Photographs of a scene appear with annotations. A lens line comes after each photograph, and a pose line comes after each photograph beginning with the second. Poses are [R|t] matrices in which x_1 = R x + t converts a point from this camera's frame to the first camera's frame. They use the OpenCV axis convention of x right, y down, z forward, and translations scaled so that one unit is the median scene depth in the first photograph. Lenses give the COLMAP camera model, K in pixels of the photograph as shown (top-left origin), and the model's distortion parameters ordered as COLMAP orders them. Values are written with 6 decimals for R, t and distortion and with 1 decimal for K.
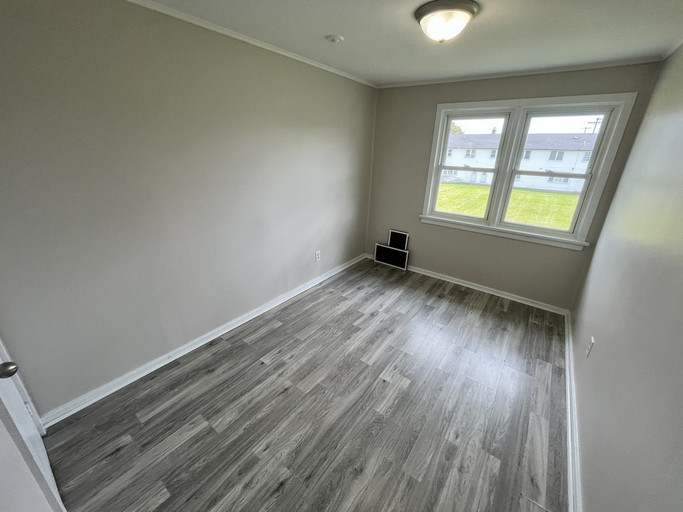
lens RADIAL K [[275.5, 0, 342.4], [0, 275.5, 253.8], [0, 0, 1]] dist [0.007228, -0.000178]
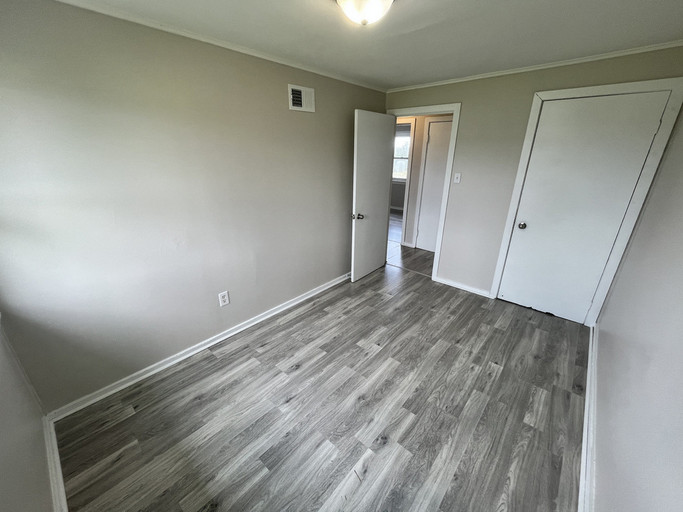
lens RADIAL K [[275.5, 0, 342.4], [0, 275.5, 253.8], [0, 0, 1]] dist [0.007228, -0.000178]
pose [[-0.995982, -0.062286, 0.064349, 0.226396], [-0.003906, 0.748053, 0.663627, -0.554142], [-0.089471, 0.660710, -0.745290, 1.456564]]
